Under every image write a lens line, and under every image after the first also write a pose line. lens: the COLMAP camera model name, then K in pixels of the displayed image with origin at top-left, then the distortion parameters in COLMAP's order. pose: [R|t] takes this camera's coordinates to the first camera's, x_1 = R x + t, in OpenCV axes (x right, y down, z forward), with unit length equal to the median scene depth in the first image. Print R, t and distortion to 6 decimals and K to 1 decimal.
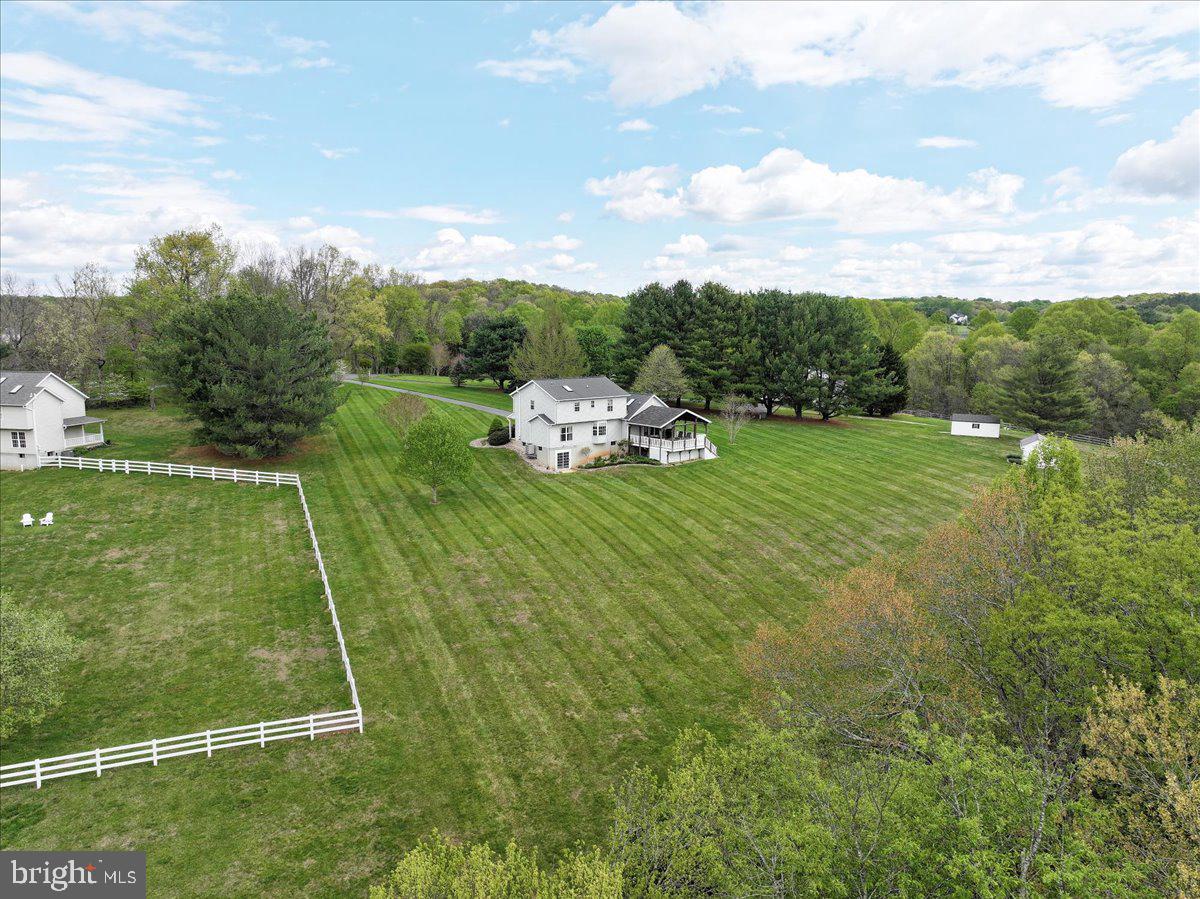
lens RADIAL K [[846.4, 0, 599.5], [0, 846.4, 449.4], [0, 0, 1]] dist [0.027065, 0.001640]
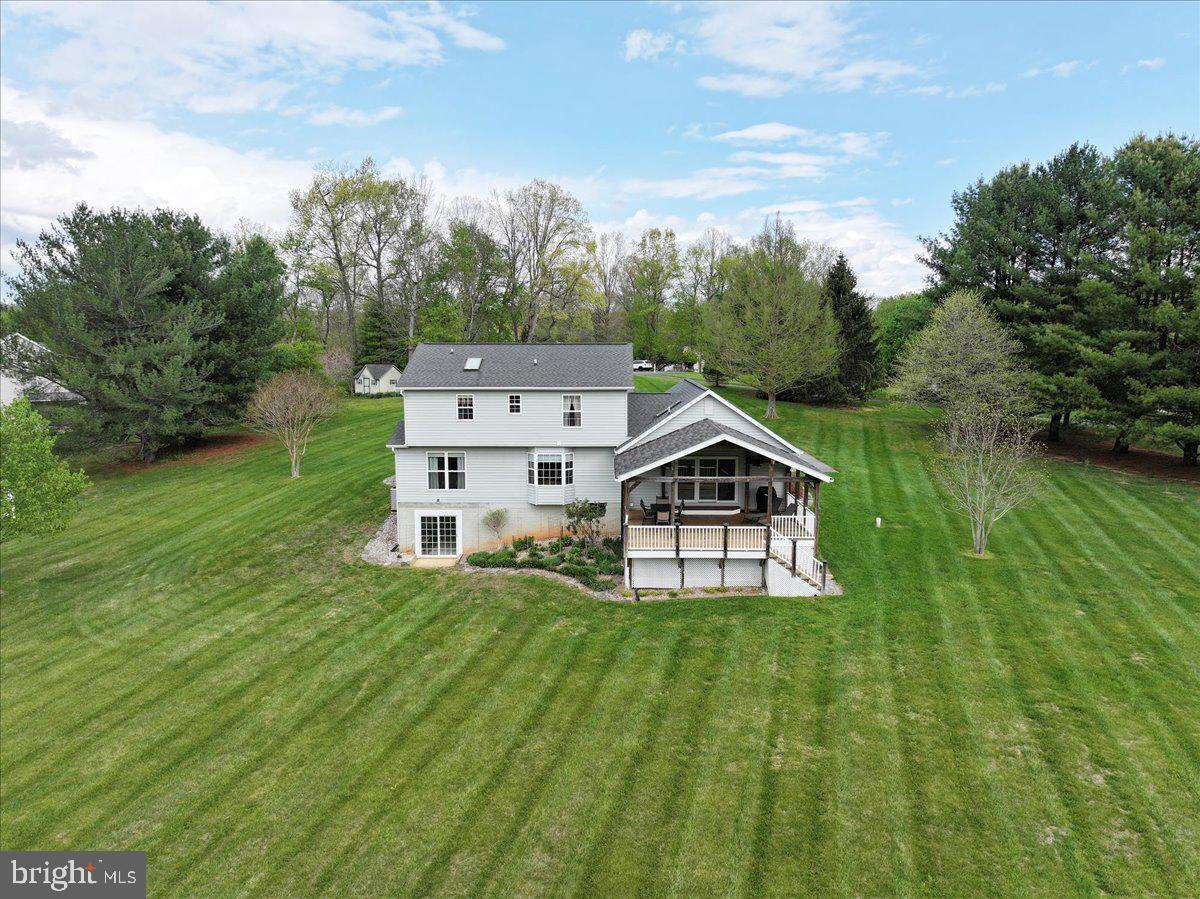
lens RADIAL K [[846.4, 0, 593.0], [0, 846.4, 447.6], [0, 0, 1]] dist [0.027065, 0.001640]
pose [[0.764260, 0.074953, -0.640538, 0.274120], [-0.095123, 0.995461, 0.002988, -0.037704], [0.637855, 0.058646, 0.767920, 0.717043]]
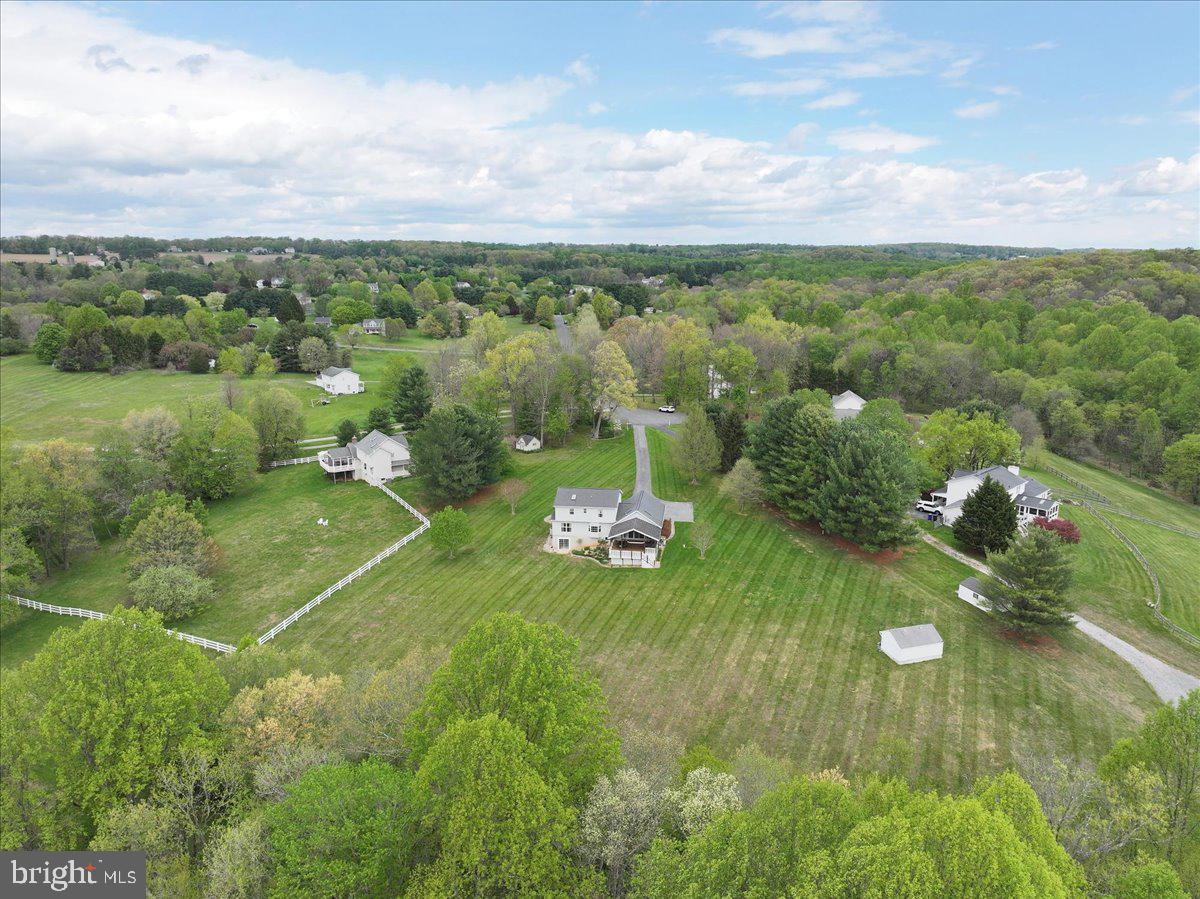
lens RADIAL K [[846.4, 0, 600.7], [0, 846.4, 450.6], [0, 0, 1]] dist [0.027065, 0.001640]
pose [[0.694556, 0.159729, -0.701483, 1.014135], [-0.108729, 0.987148, 0.117121, -0.329016], [0.711175, -0.005076, 0.702996, -0.007035]]
